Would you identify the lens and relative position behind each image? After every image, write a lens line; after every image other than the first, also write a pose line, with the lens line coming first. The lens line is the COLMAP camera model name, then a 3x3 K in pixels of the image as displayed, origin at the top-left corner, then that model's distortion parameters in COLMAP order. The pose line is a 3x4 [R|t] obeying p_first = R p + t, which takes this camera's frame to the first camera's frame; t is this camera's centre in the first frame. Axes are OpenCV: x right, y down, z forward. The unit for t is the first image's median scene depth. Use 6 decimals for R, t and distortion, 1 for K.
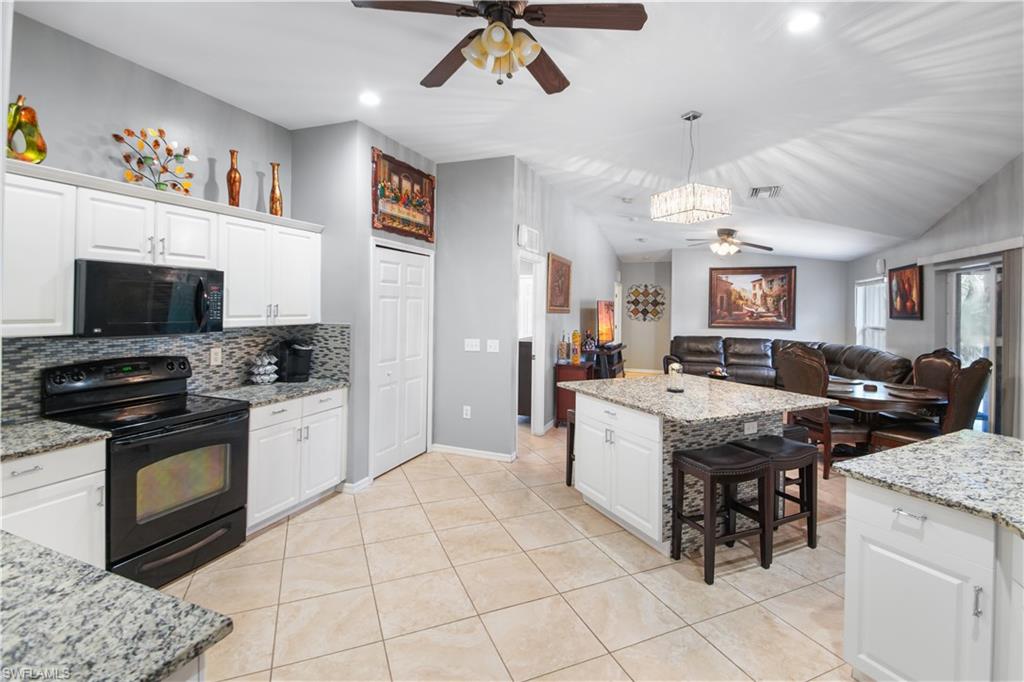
lens RADIAL K [[475.1, 0, 512.0], [0, 475.1, 304.1], [0, 0, 1]] dist [0.004817, -0.012316]
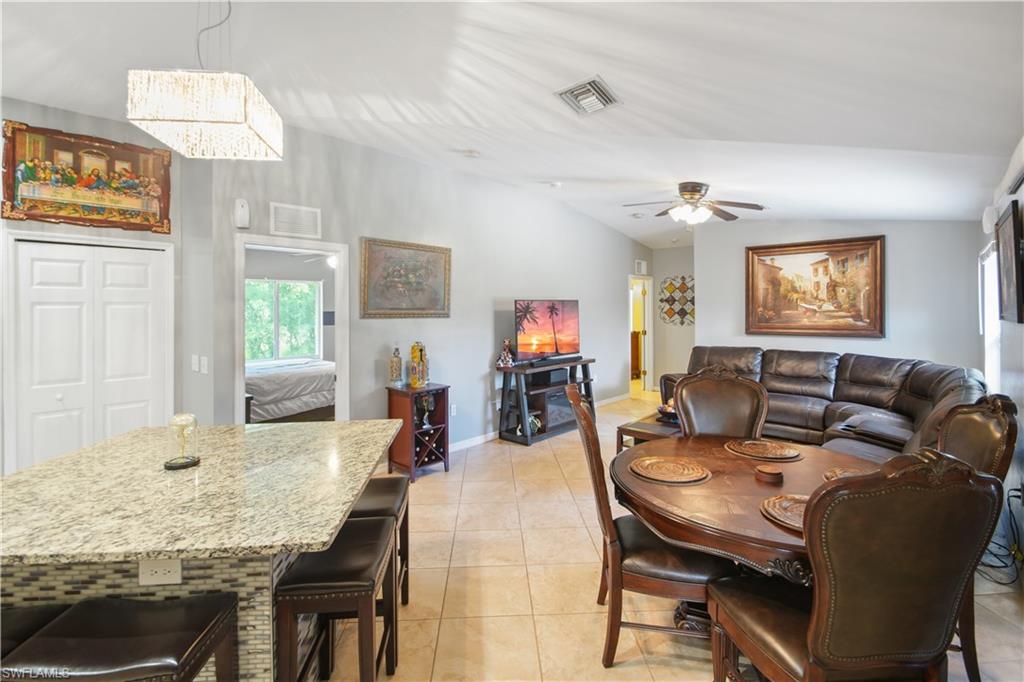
lens RADIAL K [[475.1, 0, 512.0], [0, 475.1, 304.1], [0, 0, 1]] dist [0.004817, -0.012316]
pose [[0.935144, -0.023448, -0.353492, 0.368963], [0.021421, 0.999724, -0.009647, 0.005476], [0.353621, 0.001449, 0.935388, 0.258554]]
